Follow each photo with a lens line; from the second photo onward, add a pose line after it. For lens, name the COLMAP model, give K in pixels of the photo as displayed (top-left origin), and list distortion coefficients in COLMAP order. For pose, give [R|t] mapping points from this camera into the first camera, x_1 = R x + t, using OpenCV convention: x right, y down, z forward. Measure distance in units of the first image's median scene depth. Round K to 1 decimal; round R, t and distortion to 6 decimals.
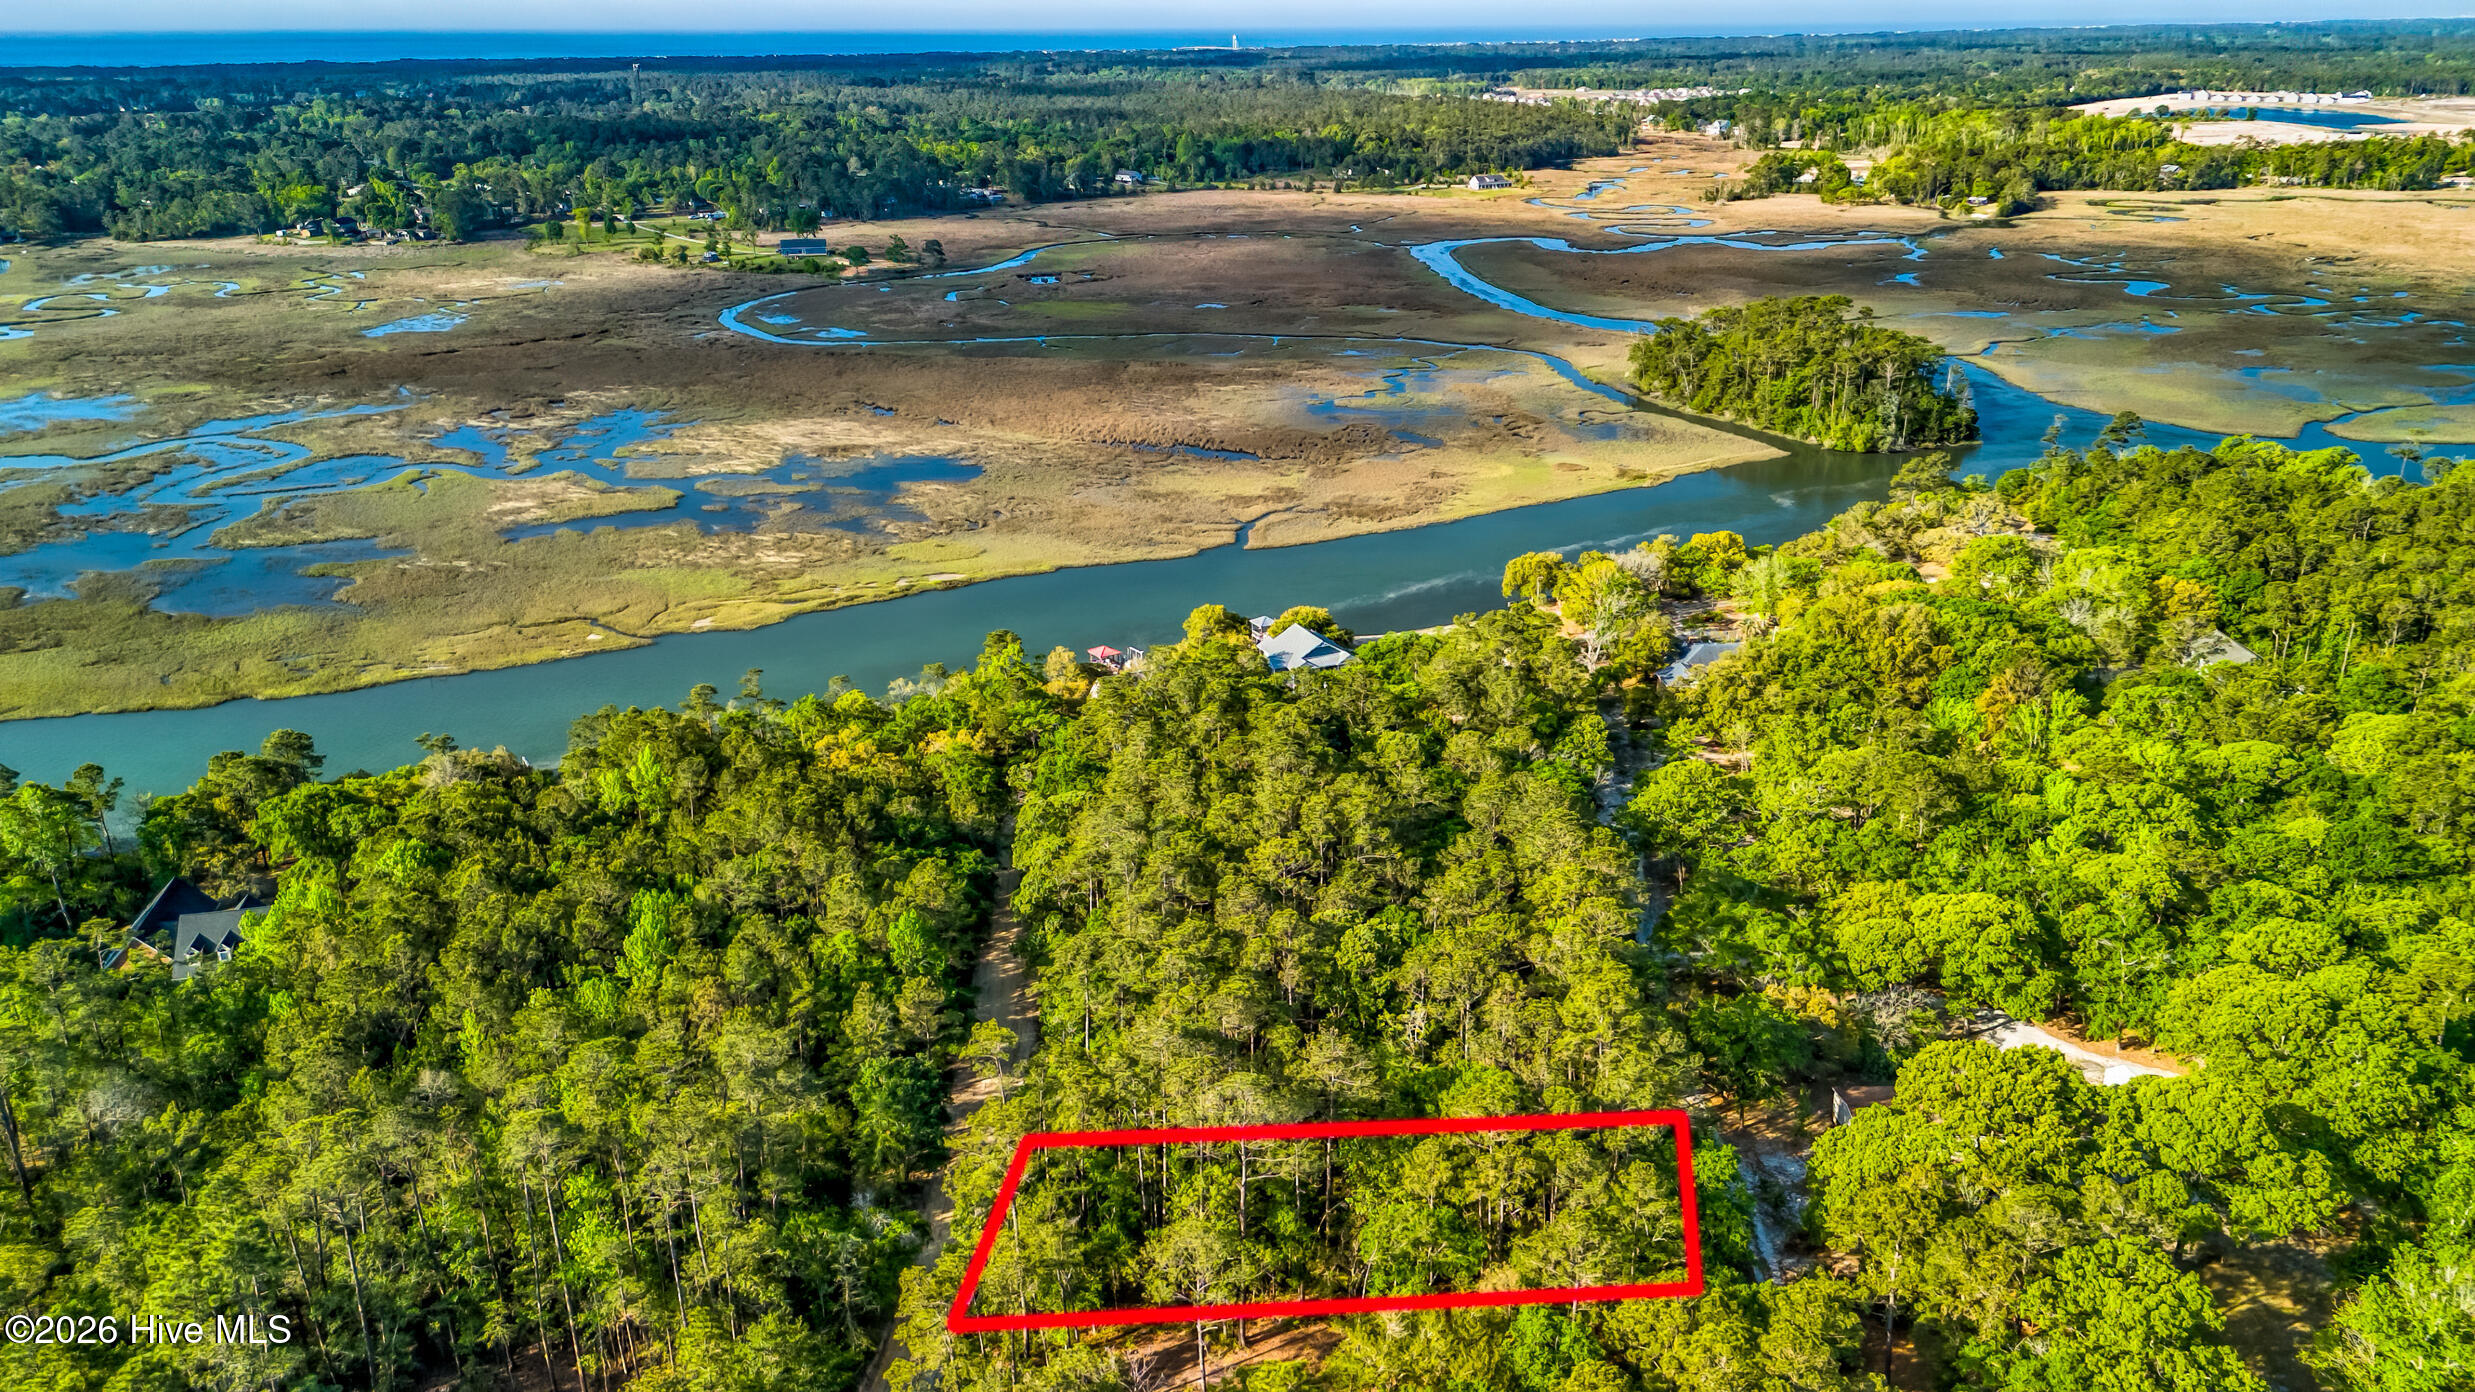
lens RADIAL K [[1806.6, 0, 1269.3], [0, 1806.6, 691.0], [0, 0, 1]] dist [0.076119, -0.075621]
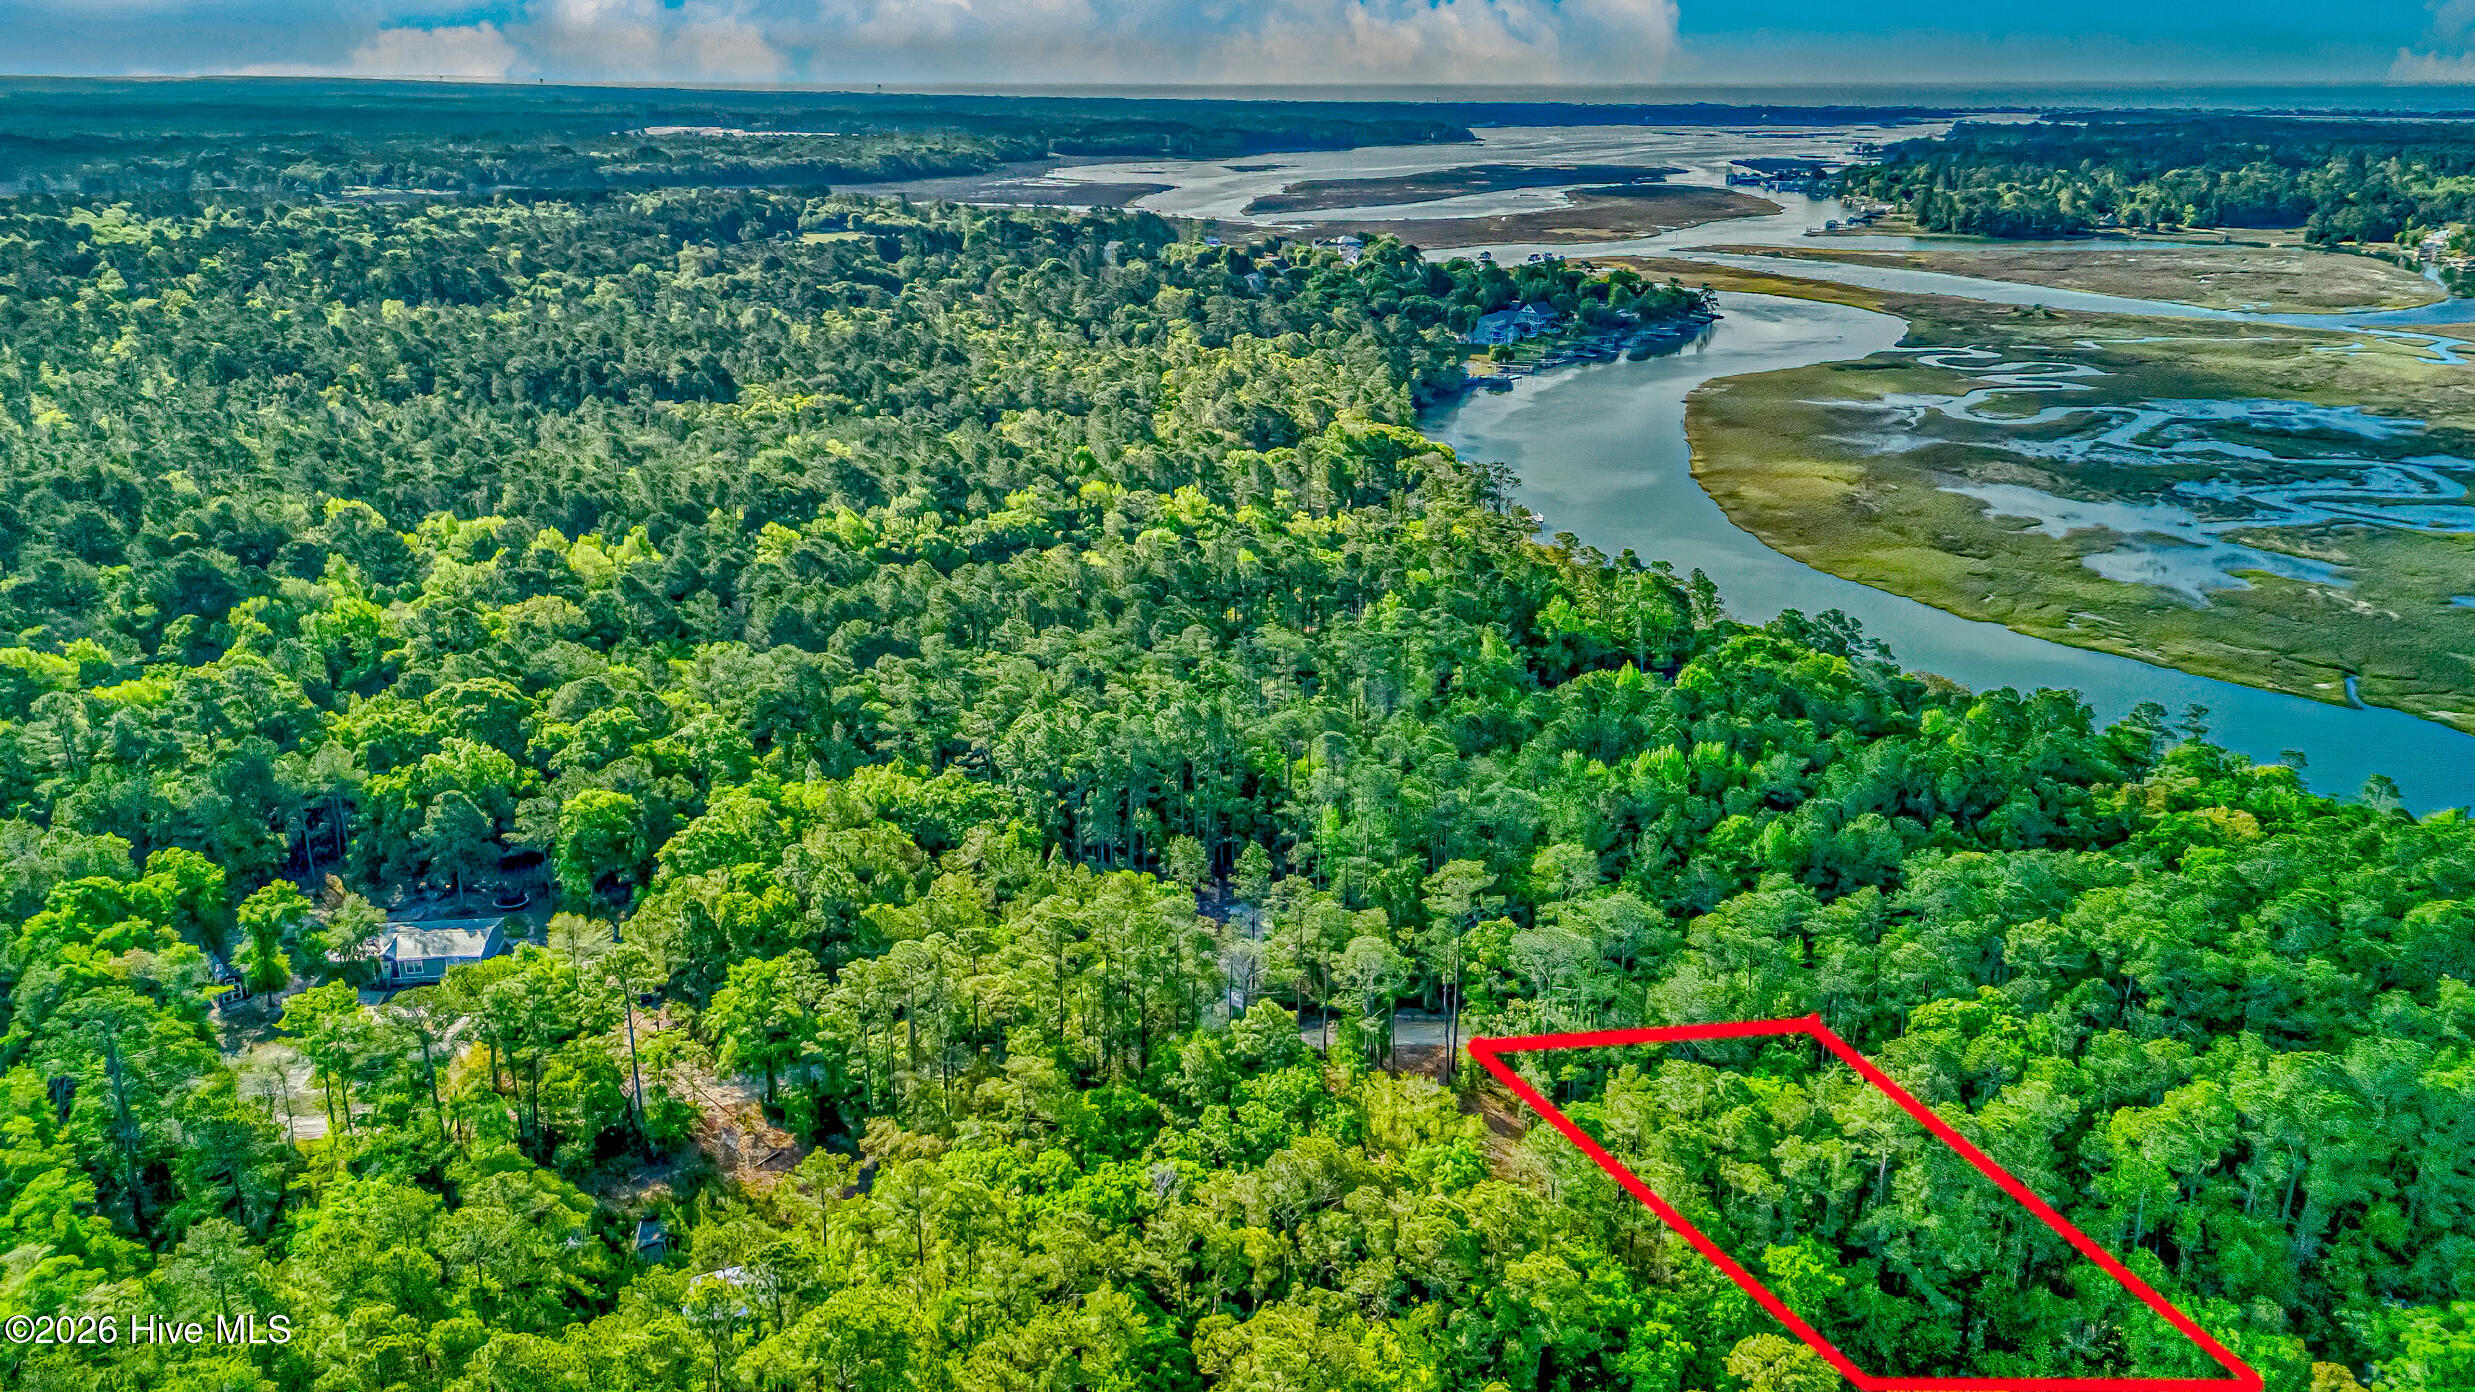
lens RADIAL K [[1819.5, 0, 1263.0], [0, 1819.5, 701.0], [0, 0, 1]] dist [0.080410, -0.082559]
pose [[0.237945, 0.321048, -0.916685, 0.374690], [-0.340240, 0.911541, 0.230930, -0.052524], [0.909736, 0.256944, 0.326130, 0.141004]]
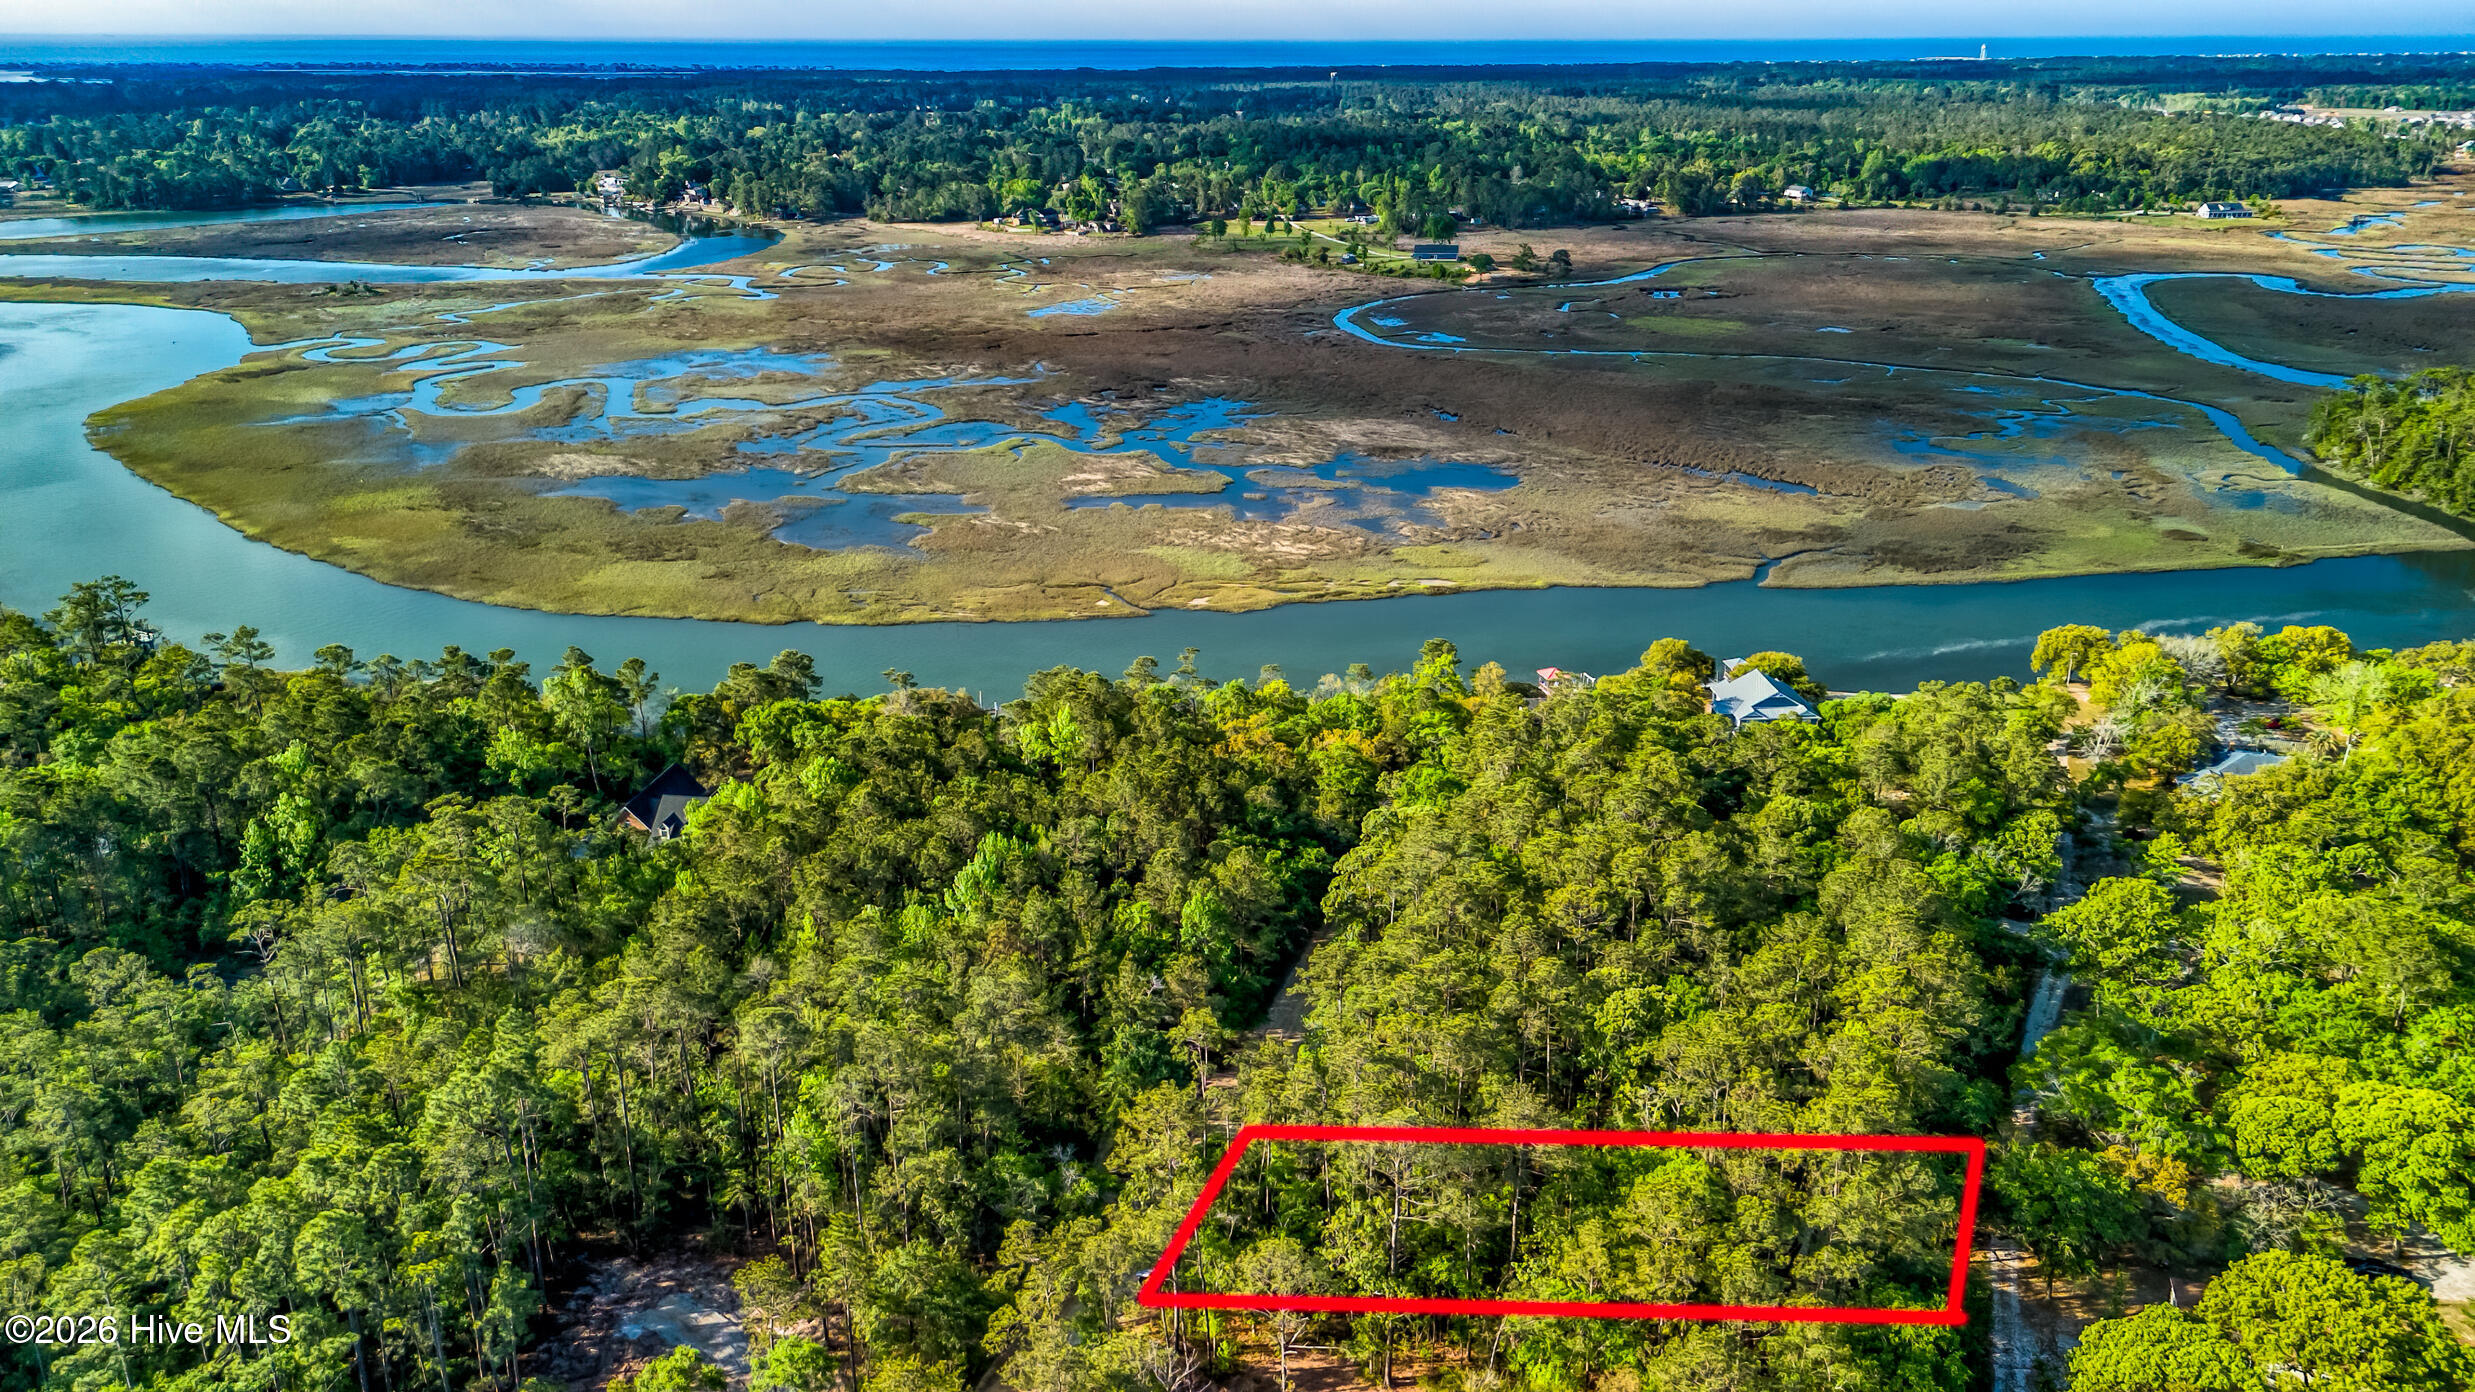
lens RADIAL K [[1819.5, 0, 1263.0], [0, 1819.5, 701.0], [0, 0, 1]] dist [0.080410, -0.082559]
pose [[0.932872, 0.130287, -0.335820, 0.080140], [-0.131082, 0.991162, 0.020407, -0.005869], [0.335511, 0.024982, 0.941705, 0.016696]]
